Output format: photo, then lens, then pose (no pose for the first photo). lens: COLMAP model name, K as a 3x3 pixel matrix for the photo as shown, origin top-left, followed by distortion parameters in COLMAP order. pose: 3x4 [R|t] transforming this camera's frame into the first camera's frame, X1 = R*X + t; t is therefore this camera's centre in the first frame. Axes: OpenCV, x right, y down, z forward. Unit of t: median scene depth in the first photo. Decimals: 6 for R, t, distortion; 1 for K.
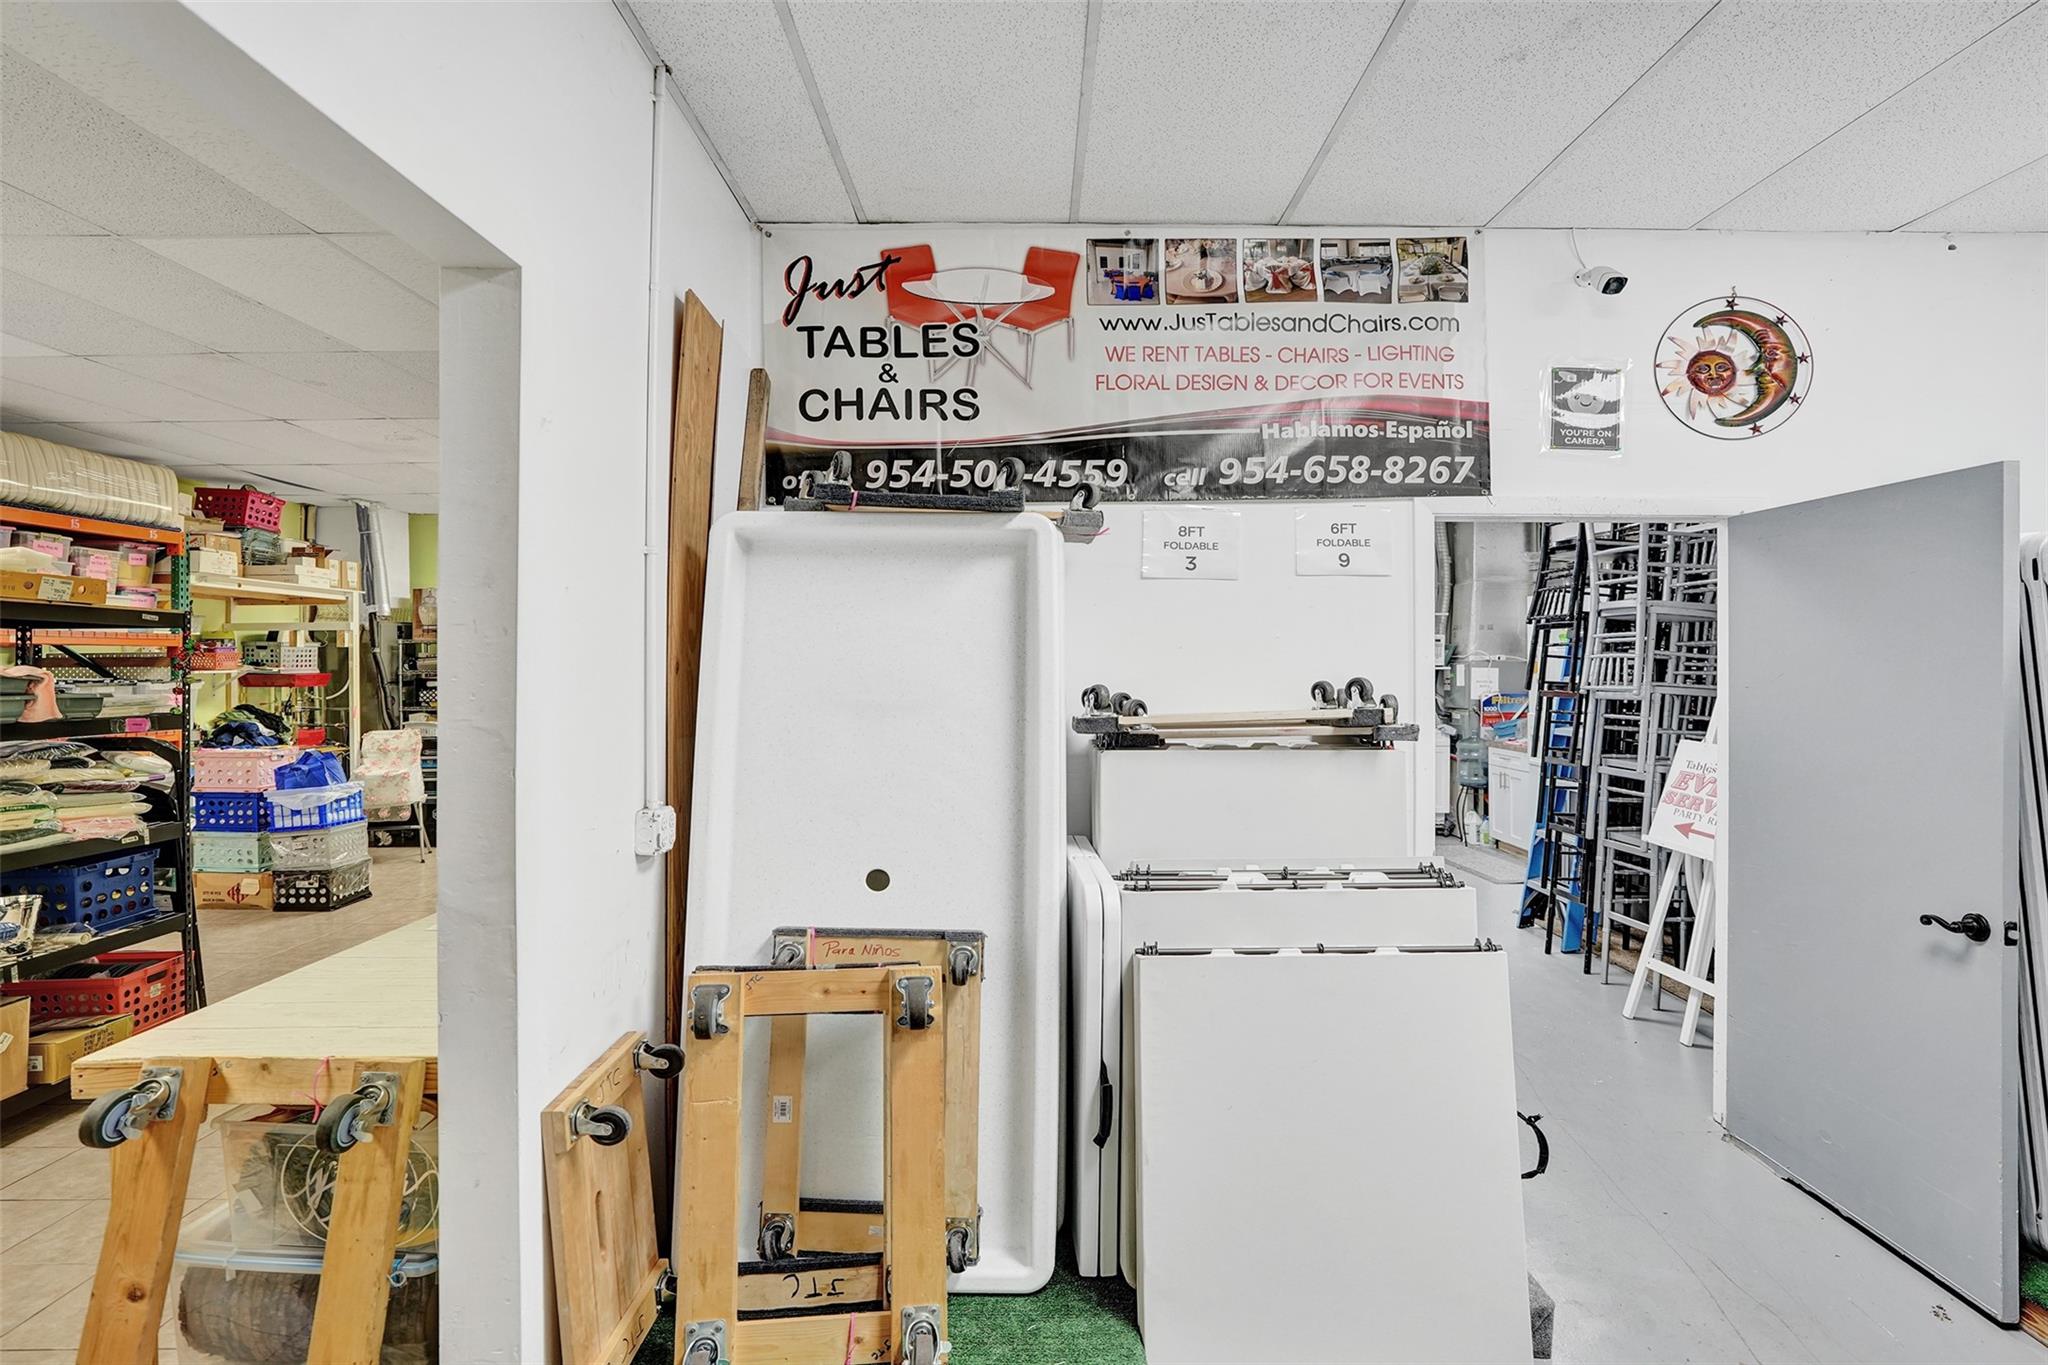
lens RADIAL K [[1083.7, 0, 1025.6], [0, 1083.7, 657.6], [0, 0, 1]] dist [-0.053185, 0.024351]
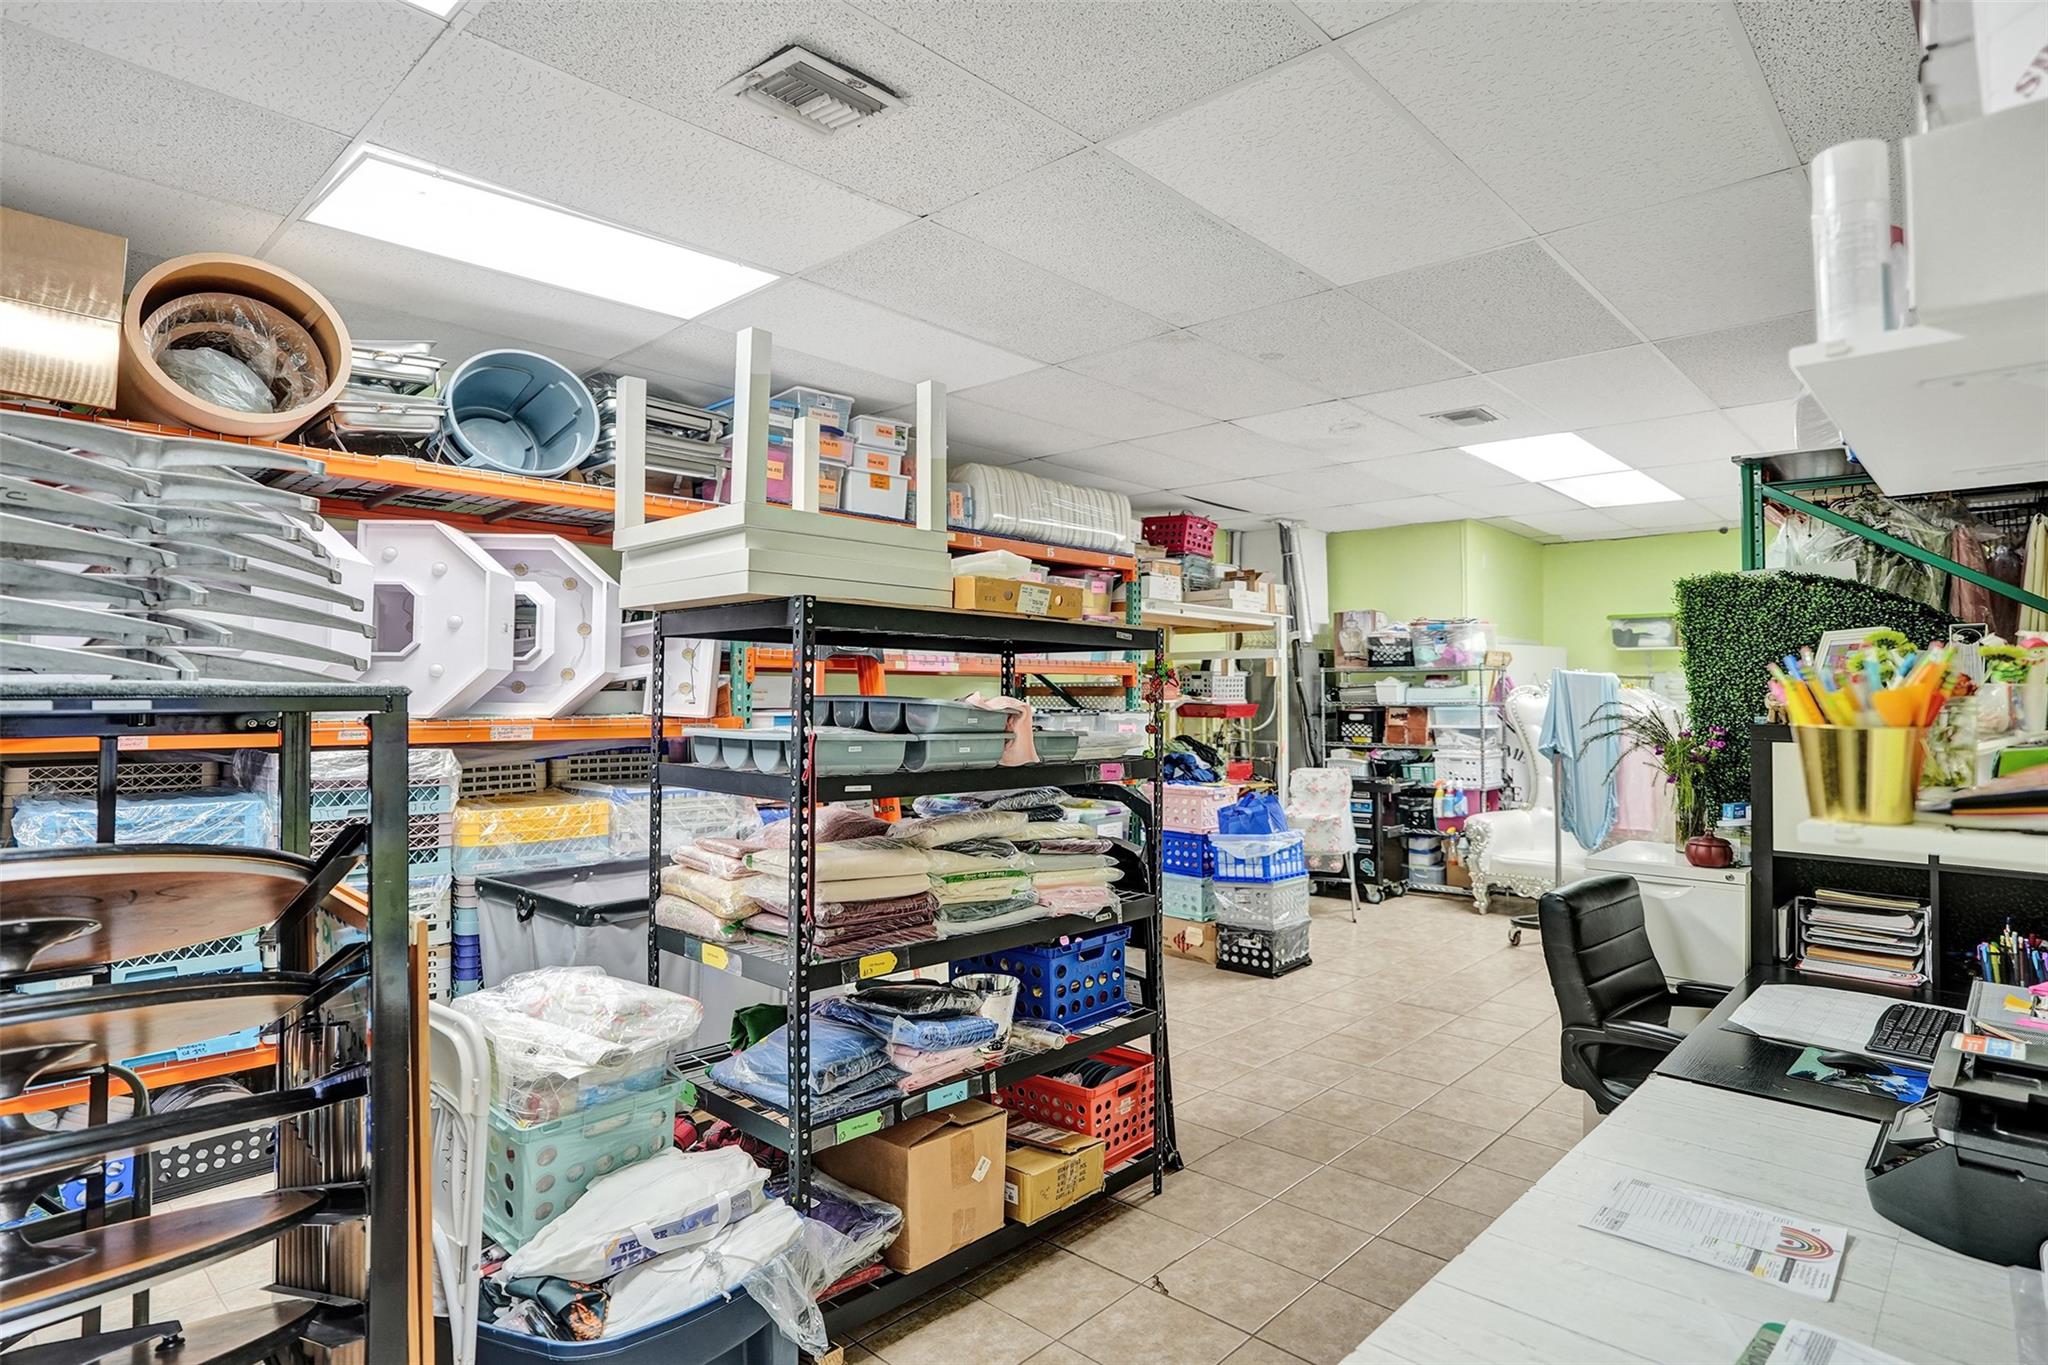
lens RADIAL K [[1083.7, 0, 1025.6], [0, 1083.7, 657.6], [0, 0, 1]] dist [-0.053185, 0.024351]
pose [[0.728058, -0.015745, -0.685335, -0.193331], [-0.003766, 0.999629, -0.026967, 0.000111], [0.685505, 0.022215, 0.727729, 0.212622]]
